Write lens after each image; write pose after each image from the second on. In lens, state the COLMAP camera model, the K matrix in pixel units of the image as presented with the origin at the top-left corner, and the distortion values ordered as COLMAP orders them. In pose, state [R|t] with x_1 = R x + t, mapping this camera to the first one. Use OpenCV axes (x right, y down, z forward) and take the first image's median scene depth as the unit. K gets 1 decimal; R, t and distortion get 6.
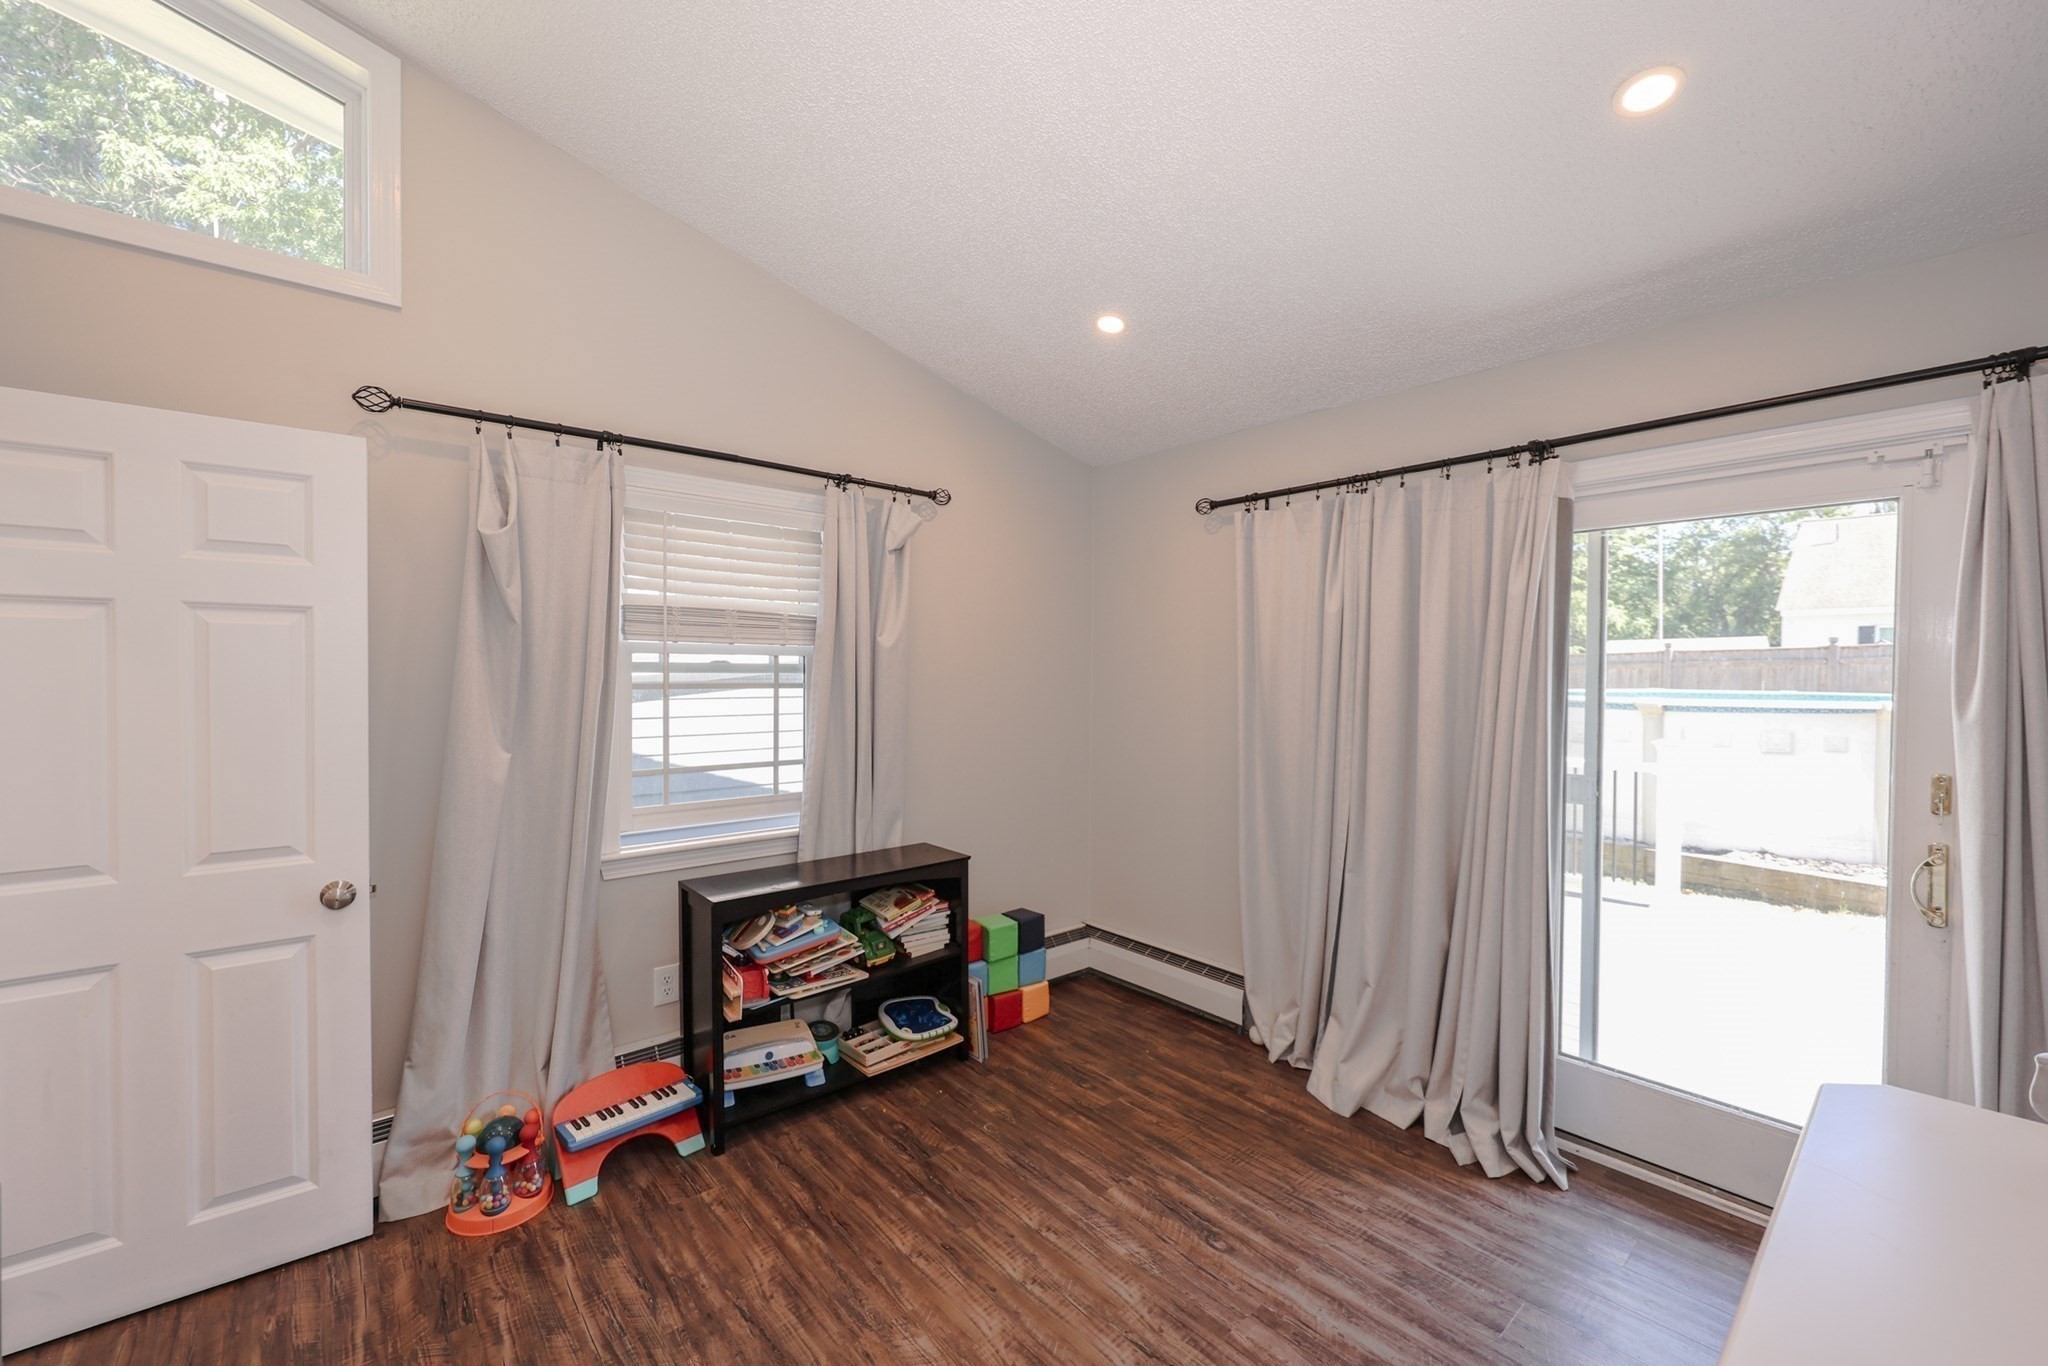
lens RADIAL K [[811.1, 0, 1019.8], [0, 811.1, 678.6], [0, 0, 1]] dist [0.001771, -0.000237]
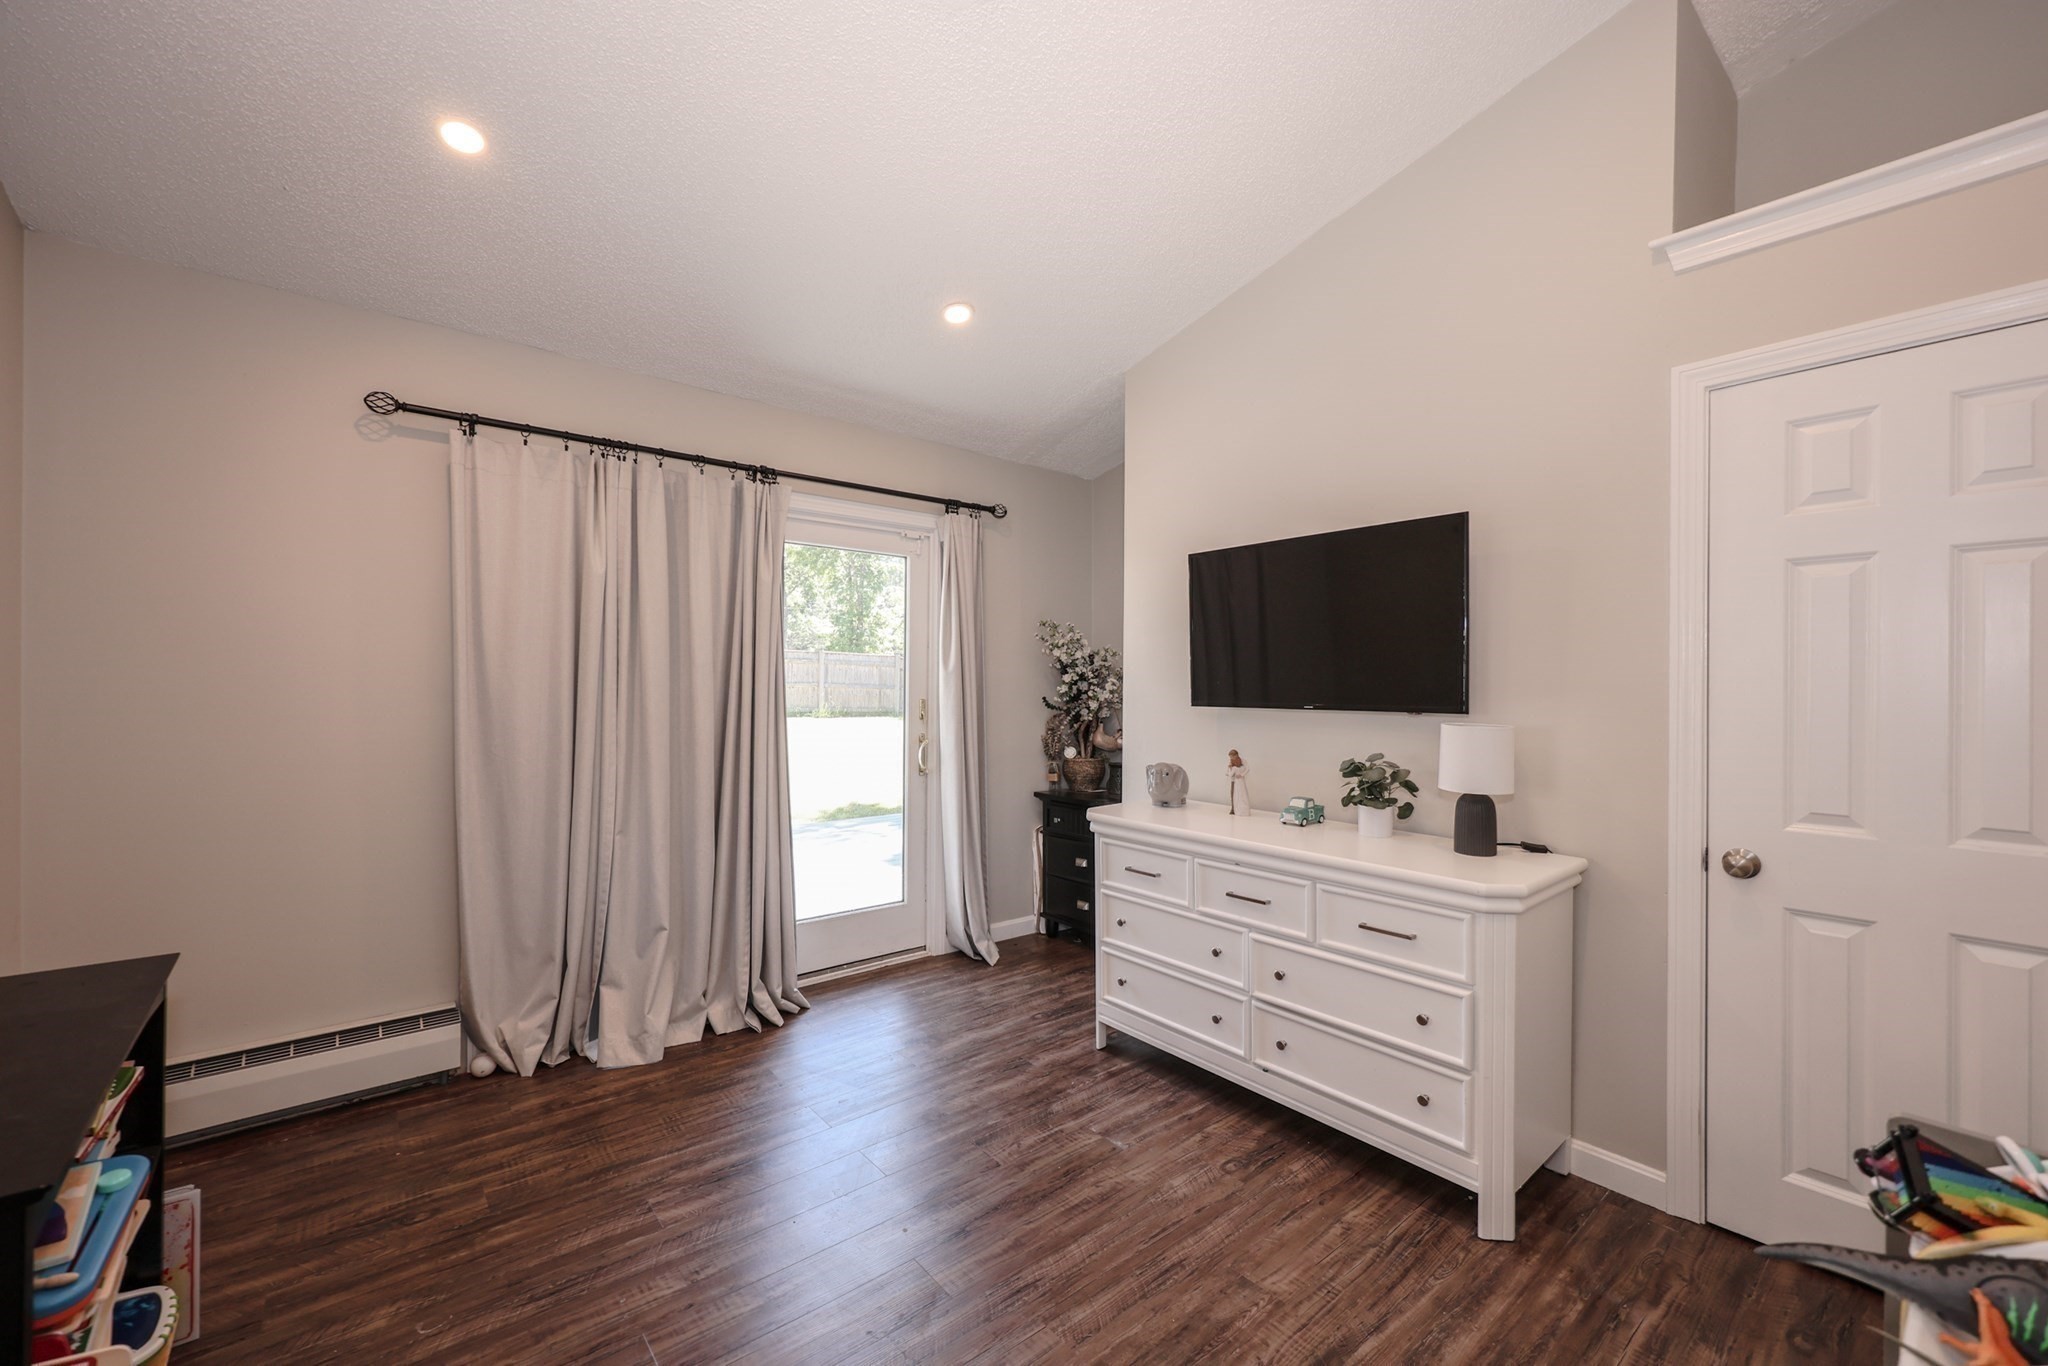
lens RADIAL K [[811.1, 0, 1019.8], [0, 811.1, 678.6], [0, 0, 1]] dist [0.001771, -0.000237]
pose [[0.040829, -0.000800, 0.999166, -0.603581], [0.001098, 0.999999, 0.000756, 0.047492], [-0.999166, 0.001067, 0.040830, 0.480737]]
